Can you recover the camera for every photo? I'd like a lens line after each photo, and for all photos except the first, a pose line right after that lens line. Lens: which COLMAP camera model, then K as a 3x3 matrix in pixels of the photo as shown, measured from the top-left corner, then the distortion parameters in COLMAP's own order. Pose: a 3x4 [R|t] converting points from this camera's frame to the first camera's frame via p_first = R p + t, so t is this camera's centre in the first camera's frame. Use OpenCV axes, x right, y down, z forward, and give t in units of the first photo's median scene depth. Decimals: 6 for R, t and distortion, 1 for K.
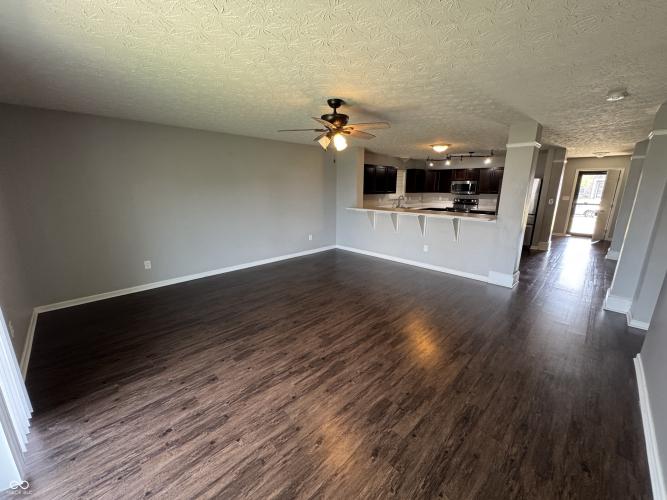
lens RADIAL K [[266.6, 0, 333.5], [0, 266.6, 250.0], [0, 0, 1]] dist [0.000129, -0.000077]
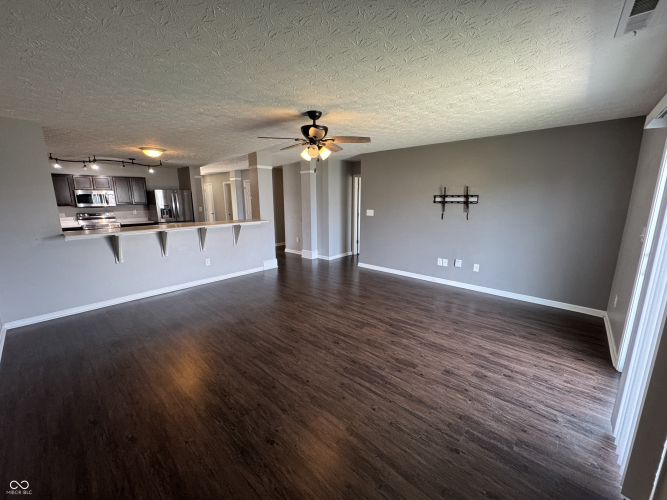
lens RADIAL K [[266.6, 0, 333.5], [0, 266.6, 250.0], [0, 0, 1]] dist [0.000129, -0.000077]
pose [[-0.054409, -0.194504, 0.979392, -1.251139], [0.234888, 0.950827, 0.201880, -0.280927], [-0.970498, 0.241032, -0.006046, 1.204584]]
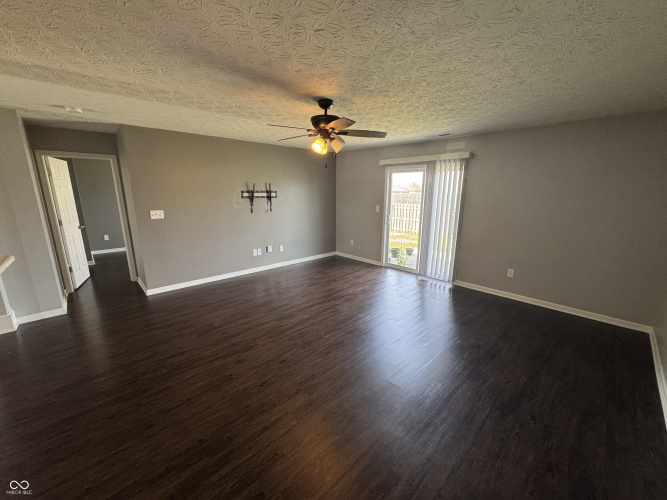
lens RADIAL K [[266.6, 0, 333.5], [0, 266.6, 250.0], [0, 0, 1]] dist [0.000129, -0.000077]
pose [[-0.999748, -0.012203, 0.018816, -0.051072], [-0.002720, 0.898780, 0.438392, -0.568775], [-0.022262, 0.438231, -0.898587, 2.338695]]
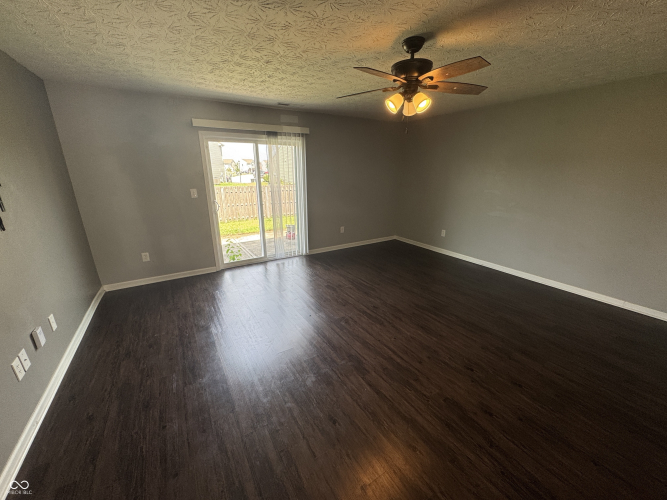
lens RADIAL K [[266.6, 0, 333.5], [0, 266.6, 250.0], [0, 0, 1]] dist [0.000129, -0.000077]
pose [[-0.226005, 0.281759, -0.932488, 0.966439], [-0.225003, 0.916271, 0.331392, -0.276980], [0.947784, 0.284709, -0.143685, 1.198675]]
